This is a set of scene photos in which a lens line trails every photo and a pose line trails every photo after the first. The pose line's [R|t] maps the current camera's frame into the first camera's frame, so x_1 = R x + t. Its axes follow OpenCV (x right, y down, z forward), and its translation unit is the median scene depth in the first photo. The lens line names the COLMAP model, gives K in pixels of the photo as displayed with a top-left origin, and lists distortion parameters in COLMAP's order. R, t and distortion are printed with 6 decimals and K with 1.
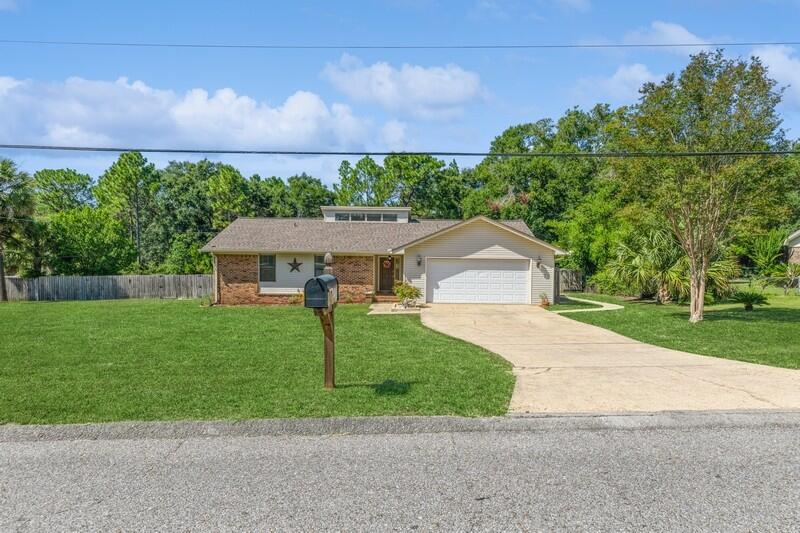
lens RADIAL K [[457.6, 0, 388.6], [0, 457.6, 267.1], [0, 0, 1]] dist [0.003636, 0.001676]
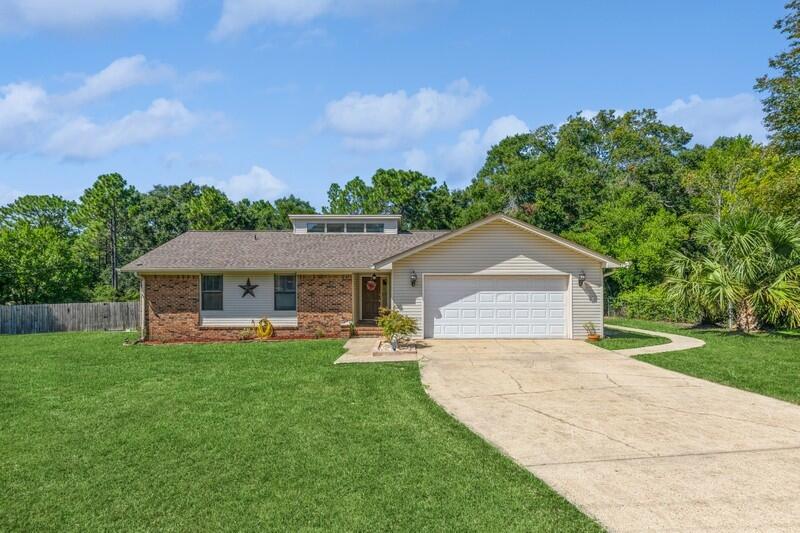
lens RADIAL K [[408.8, 0, 397.1], [0, 408.8, 271.1], [0, 0, 1]] dist [0.000219, -0.000155]
pose [[0.999244, -0.011670, 0.037089, 0.014009], [0.013428, 0.998780, -0.047526, 0.002781], [-0.036490, 0.047988, 0.998181, 0.281535]]
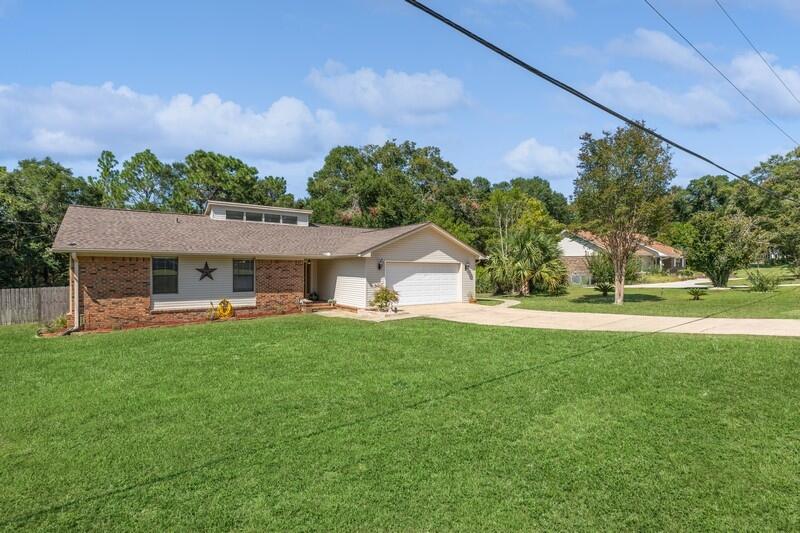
lens RADIAL K [[408.8, 0, 397.1], [0, 408.8, 271.1], [0, 0, 1]] dist [0.000219, -0.000155]
pose [[0.781993, -0.008677, 0.623227, -0.343897], [0.018597, 0.999783, -0.009416, 0.007167], [-0.623010, 0.018953, 0.781984, 0.220765]]
